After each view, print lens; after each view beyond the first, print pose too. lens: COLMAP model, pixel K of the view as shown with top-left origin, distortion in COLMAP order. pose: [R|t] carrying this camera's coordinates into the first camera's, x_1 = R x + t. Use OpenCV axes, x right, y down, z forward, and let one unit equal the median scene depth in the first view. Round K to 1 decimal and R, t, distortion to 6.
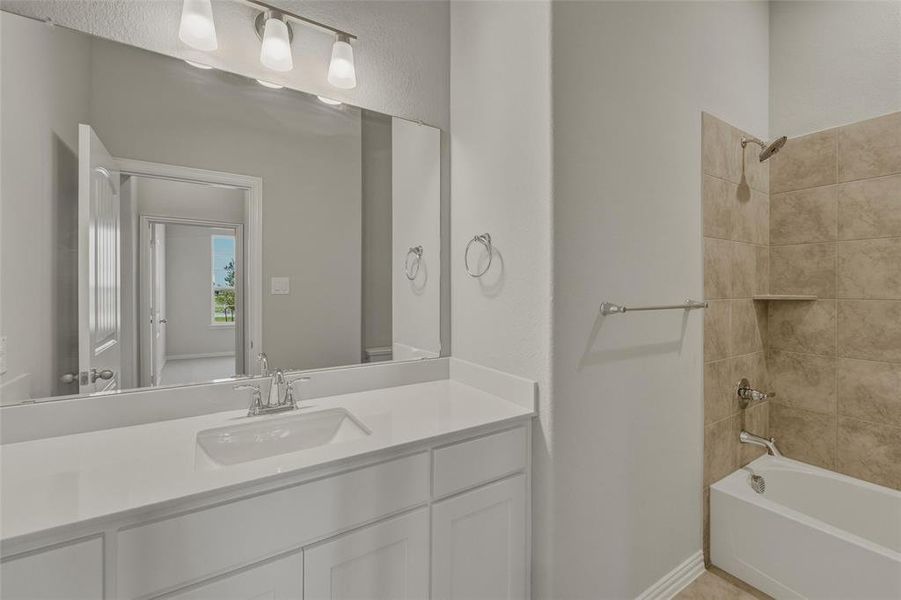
lens RADIAL K [[381.1, 0, 451.2], [0, 381.1, 294.3], [0, 0, 1]] dist [-0.002915, 0.000942]
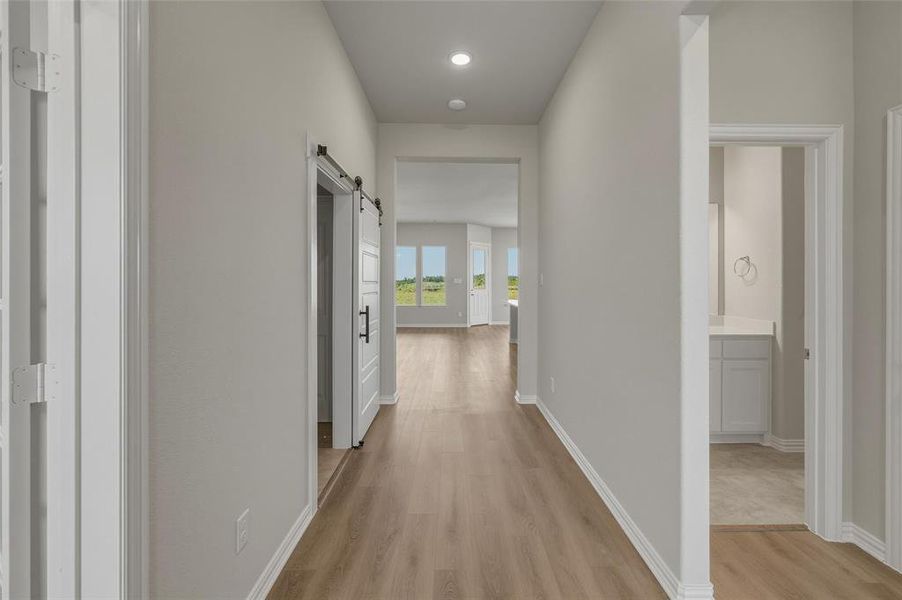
lens RADIAL K [[381.5, 0, 450.8], [0, 381.5, 282.9], [0, 0, 1]] dist [-0.002915, 0.000942]
pose [[0.846418, -0.002549, -0.532513, -0.177932], [-0.002467, 0.999959, -0.008708, 0.015380], [0.532514, 0.008685, 0.846377, -1.719480]]
